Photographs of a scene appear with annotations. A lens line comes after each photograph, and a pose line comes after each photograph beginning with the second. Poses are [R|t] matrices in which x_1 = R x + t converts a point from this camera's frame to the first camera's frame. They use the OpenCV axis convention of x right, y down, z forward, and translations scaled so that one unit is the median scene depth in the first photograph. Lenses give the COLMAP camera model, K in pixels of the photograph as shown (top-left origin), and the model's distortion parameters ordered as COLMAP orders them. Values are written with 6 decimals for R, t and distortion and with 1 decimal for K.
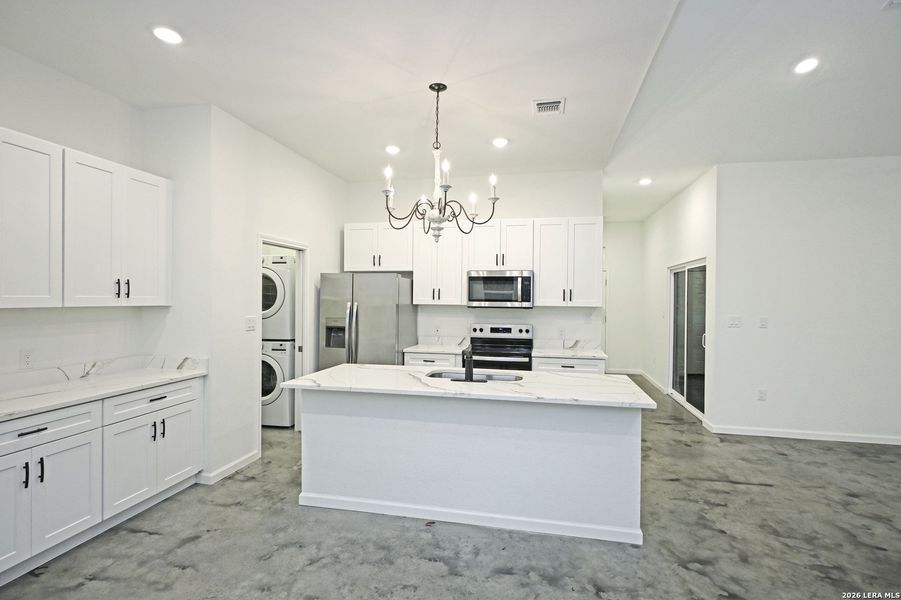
lens RADIAL K [[448.0, 0, 452.4], [0, 448.0, 304.3], [0, 0, 1]] dist [-0.001405, 0.000980]
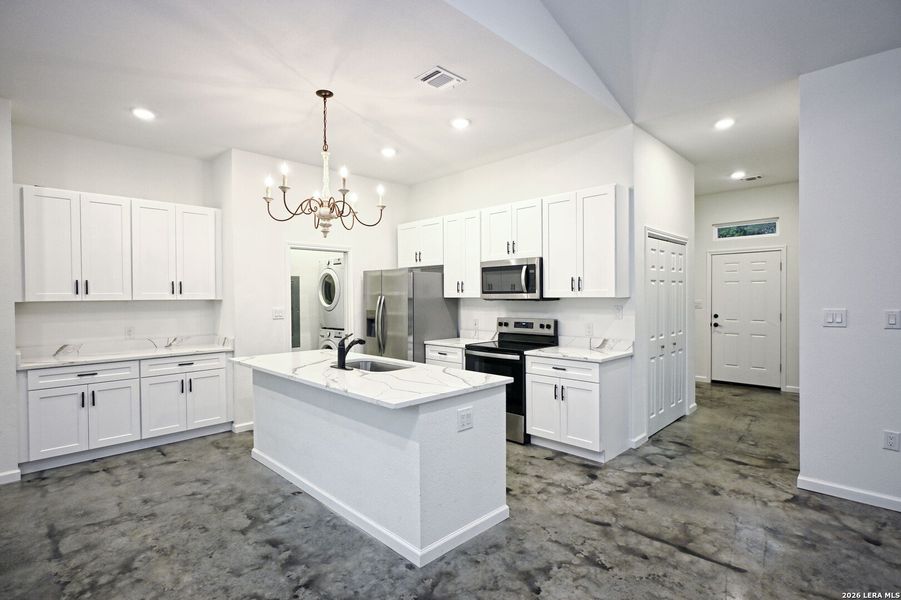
lens RADIAL K [[448.0, 0, 445.9], [0, 448.0, 304.3], [0, 0, 1]] dist [-0.001405, 0.000980]
pose [[0.831319, -0.004462, -0.555777, 0.742092], [0.006829, 0.999974, 0.002187, 0.019822], [0.555753, -0.005614, 0.831328, 0.242748]]
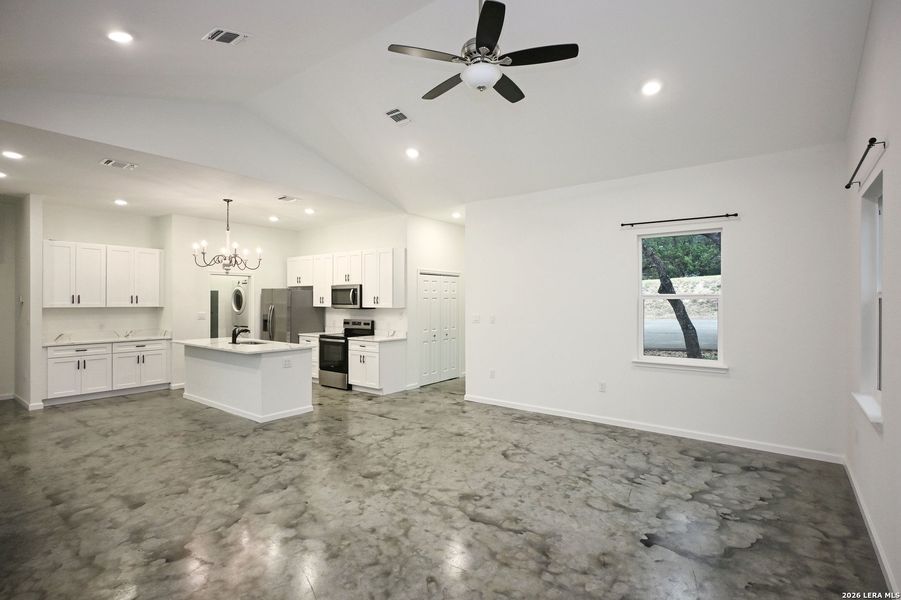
lens RADIAL K [[448.0, 0, 448.5], [0, 448.0, 304.6], [0, 0, 1]] dist [-0.001405, 0.000980]
pose [[0.898883, -0.003113, -0.438178, 1.631260], [-0.001008, 0.999957, -0.009170, 0.011200], [0.438188, 0.008684, 0.898841, -0.364214]]
